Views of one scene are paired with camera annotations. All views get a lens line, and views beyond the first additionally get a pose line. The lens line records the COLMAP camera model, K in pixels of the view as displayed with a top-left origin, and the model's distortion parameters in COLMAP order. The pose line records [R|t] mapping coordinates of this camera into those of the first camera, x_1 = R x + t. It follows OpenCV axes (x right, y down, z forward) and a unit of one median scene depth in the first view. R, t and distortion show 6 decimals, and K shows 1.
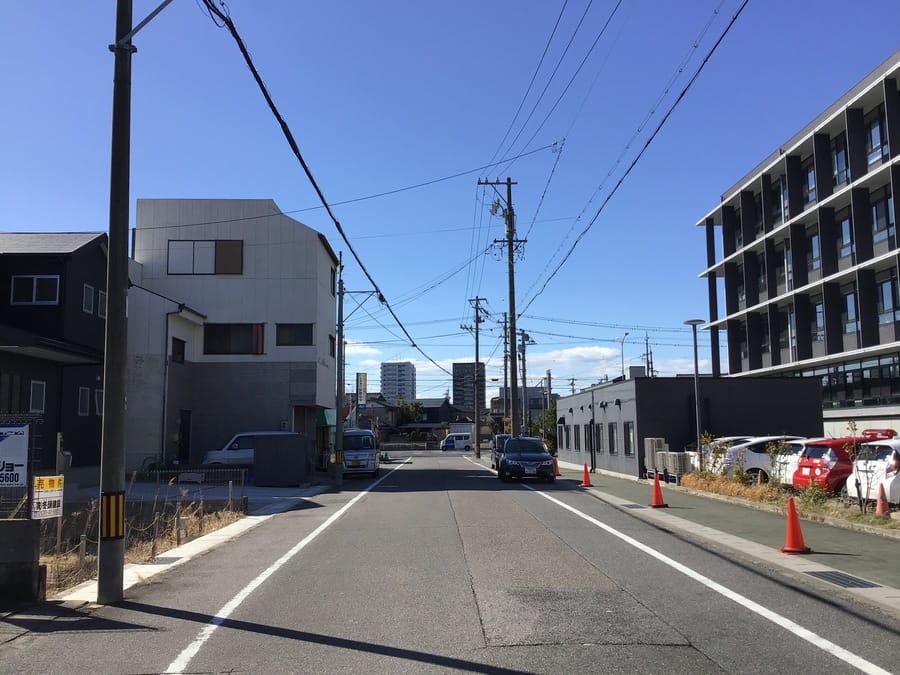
lens RADIAL K [[822.8, 0, 450.0], [0, 822.8, 337.5], [0, 0, 1]] dist [0.048642, -0.007152]
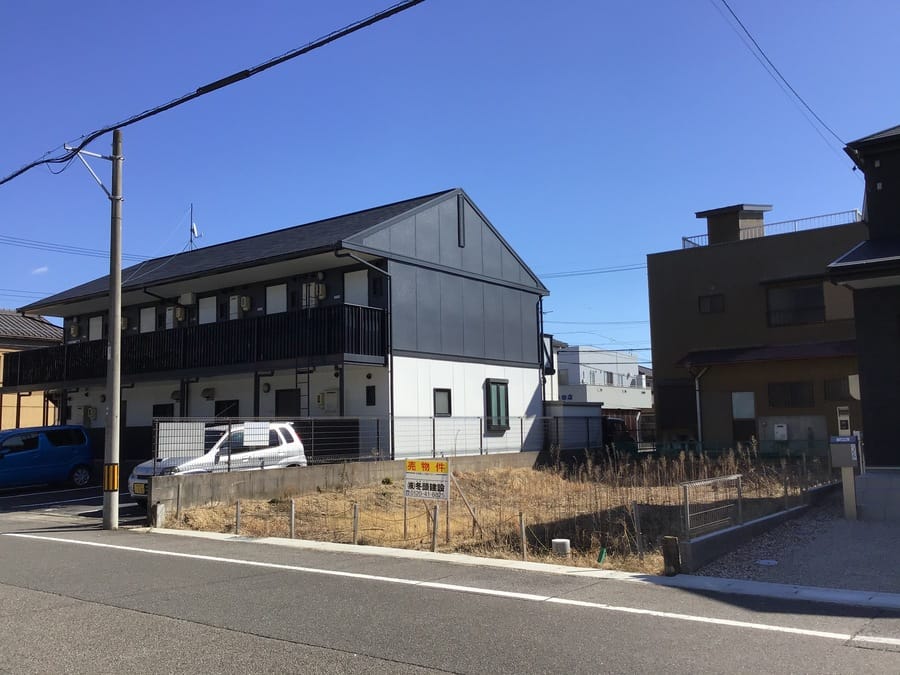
lens RADIAL K [[822.8, 0, 450.0], [0, 822.8, 337.5], [0, 0, 1]] dist [0.048642, -0.007152]
pose [[-0.615178, -0.069640, -0.785307, 0.190331], [0.115107, 0.977483, -0.176852, 0.114745], [0.779940, -0.199189, -0.593310, 0.947902]]
